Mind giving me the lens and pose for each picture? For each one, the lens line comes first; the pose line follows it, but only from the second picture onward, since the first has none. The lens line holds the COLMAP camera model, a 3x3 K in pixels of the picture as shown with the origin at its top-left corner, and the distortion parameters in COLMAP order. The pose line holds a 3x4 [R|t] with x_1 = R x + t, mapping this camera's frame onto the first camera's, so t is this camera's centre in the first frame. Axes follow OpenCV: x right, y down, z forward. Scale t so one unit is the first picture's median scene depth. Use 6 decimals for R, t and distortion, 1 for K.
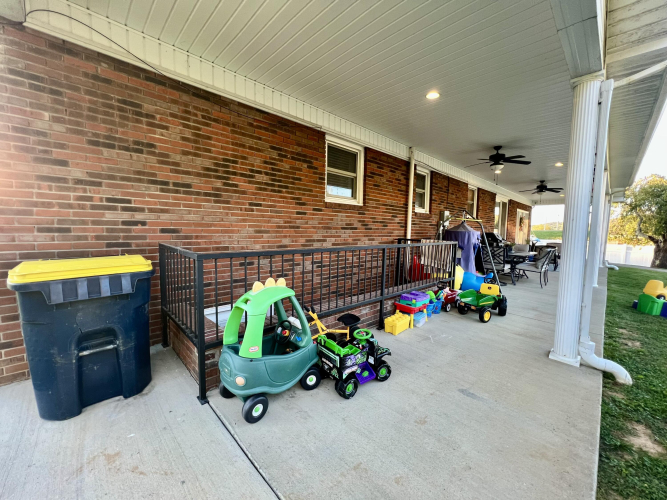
lens RADIAL K [[267.3, 0, 337.4], [0, 267.3, 251.0], [0, 0, 1]] dist [-0.001379, 0.000293]
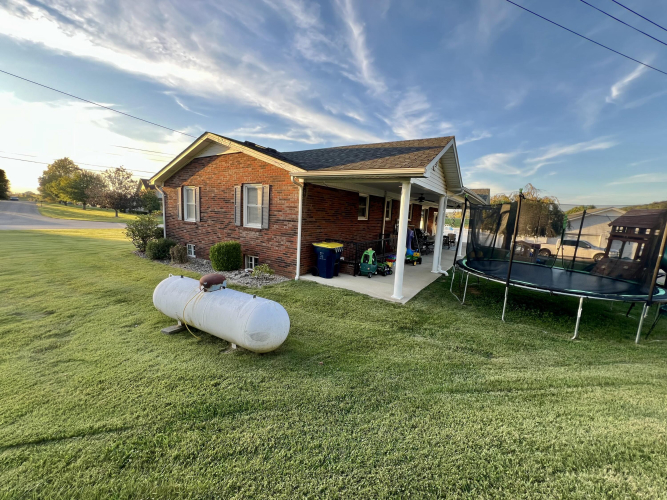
lens RADIAL K [[267.3, 0, 330.2], [0, 267.3, 249.4], [0, 0, 1]] dist [-0.001379, 0.000293]
pose [[0.980087, 0.005849, 0.198485, -0.726162], [-0.019190, 0.997677, 0.065357, -0.062303], [-0.197642, -0.067865, 0.977922, -1.297082]]
